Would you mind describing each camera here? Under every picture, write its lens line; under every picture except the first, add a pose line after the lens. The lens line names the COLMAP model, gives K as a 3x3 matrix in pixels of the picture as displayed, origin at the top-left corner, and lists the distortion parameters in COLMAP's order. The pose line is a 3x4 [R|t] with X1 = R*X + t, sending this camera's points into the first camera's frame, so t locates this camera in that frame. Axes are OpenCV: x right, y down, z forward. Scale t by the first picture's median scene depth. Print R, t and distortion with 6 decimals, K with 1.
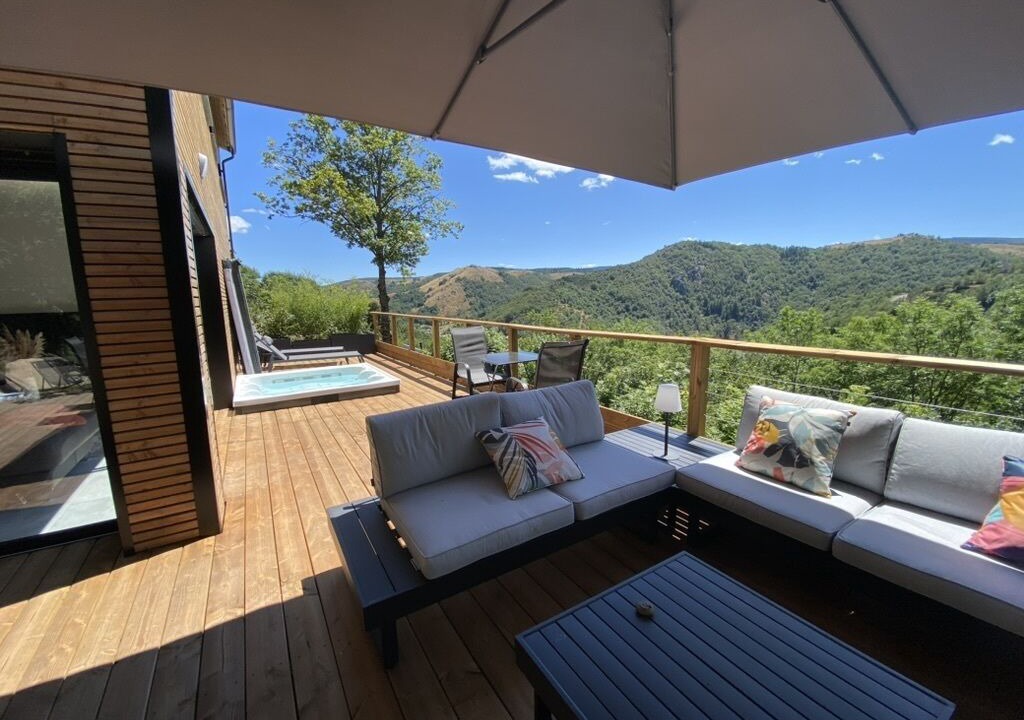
lens RADIAL K [[410.5, 0, 512.0], [0, 410.5, 360.0], [0, 0, 1]] dist [0.015781, -0.015209]
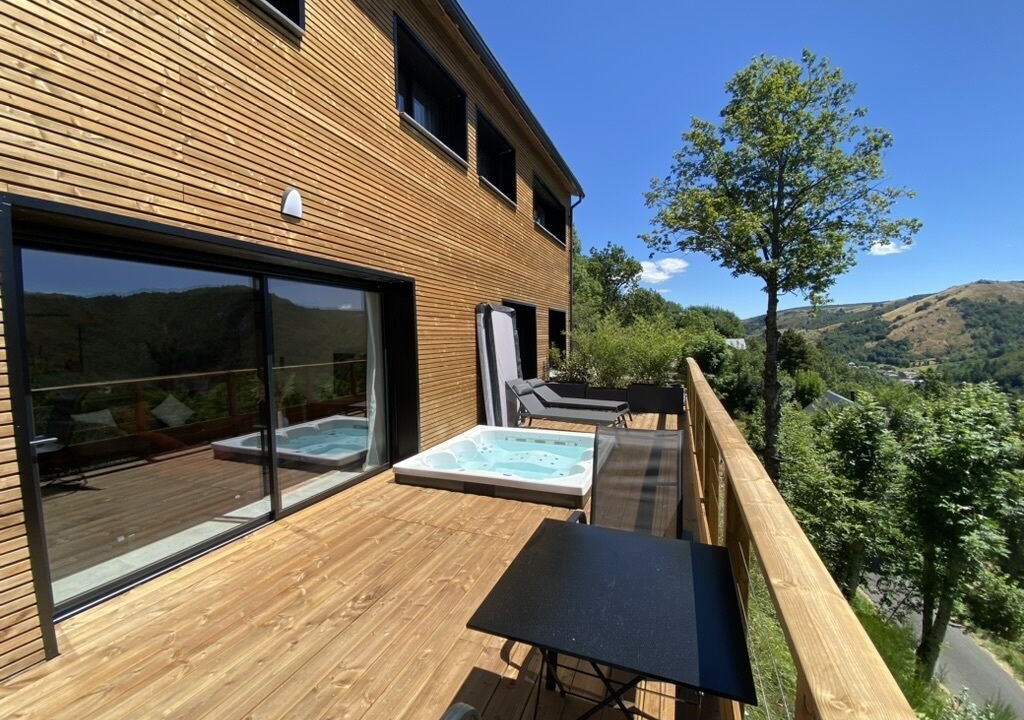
lens RADIAL K [[410.5, 0, 512.0], [0, 410.5, 360.0], [0, 0, 1]] dist [0.015781, -0.015209]
pose [[0.584499, 0.054026, -0.809594, 0.035654], [-0.115701, 0.993134, -0.017258, -0.029109], [0.803103, 0.103758, 0.586737, 0.139105]]
